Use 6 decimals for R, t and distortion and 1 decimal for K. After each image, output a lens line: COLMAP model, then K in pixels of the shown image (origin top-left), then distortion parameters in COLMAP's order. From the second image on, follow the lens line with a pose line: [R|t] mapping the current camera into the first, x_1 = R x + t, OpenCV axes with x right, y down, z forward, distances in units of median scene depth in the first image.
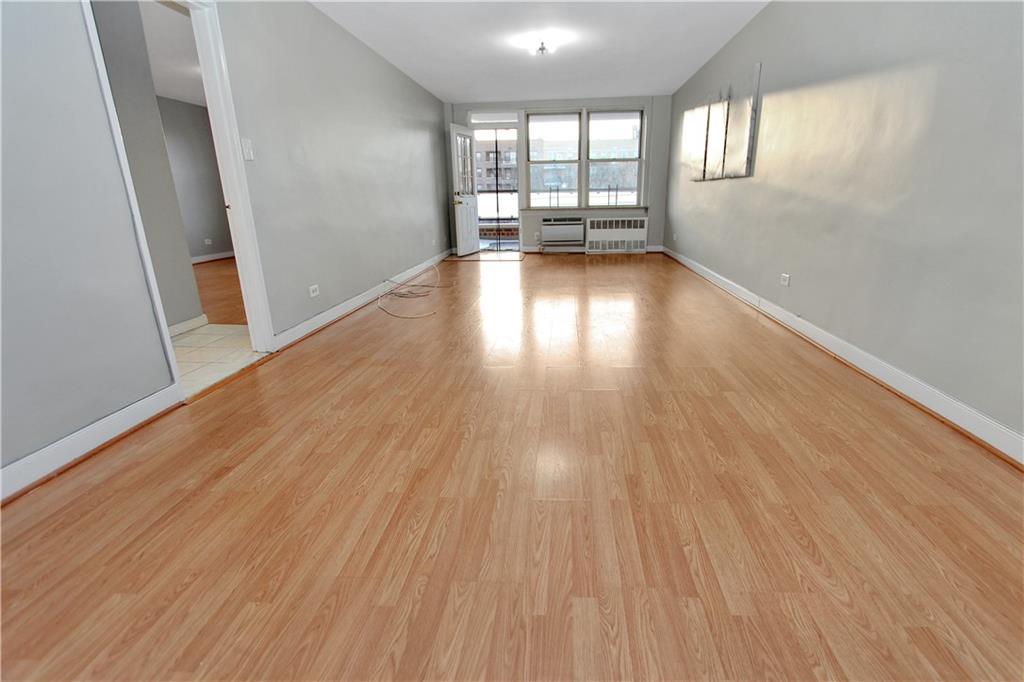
lens RADIAL K [[496.2, 0, 529.3], [0, 496.2, 303.1], [0, 0, 1]] dist [-0.014762, 0.000409]
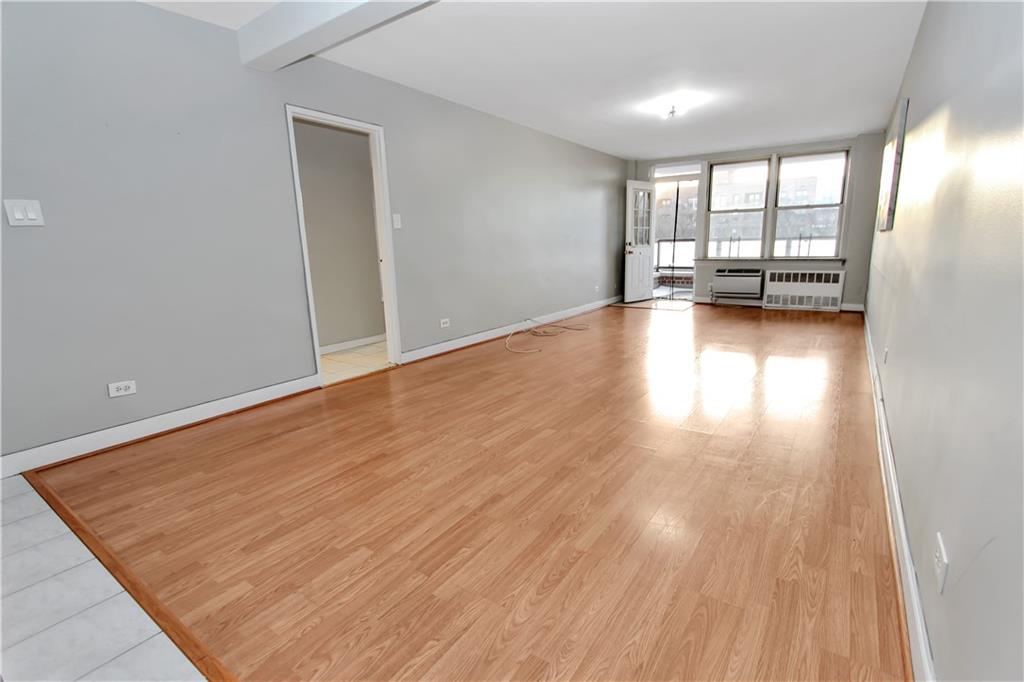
lens RADIAL K [[485.6, 0, 511.8], [0, 485.6, 303.3], [0, 0, 1]] dist [-0.012729, -0.000528]
pose [[0.858485, 0.060556, -0.509251, 0.172991], [-0.102172, 0.993293, -0.054125, -0.011921], [0.502558, 0.098497, 0.858914, -0.010015]]
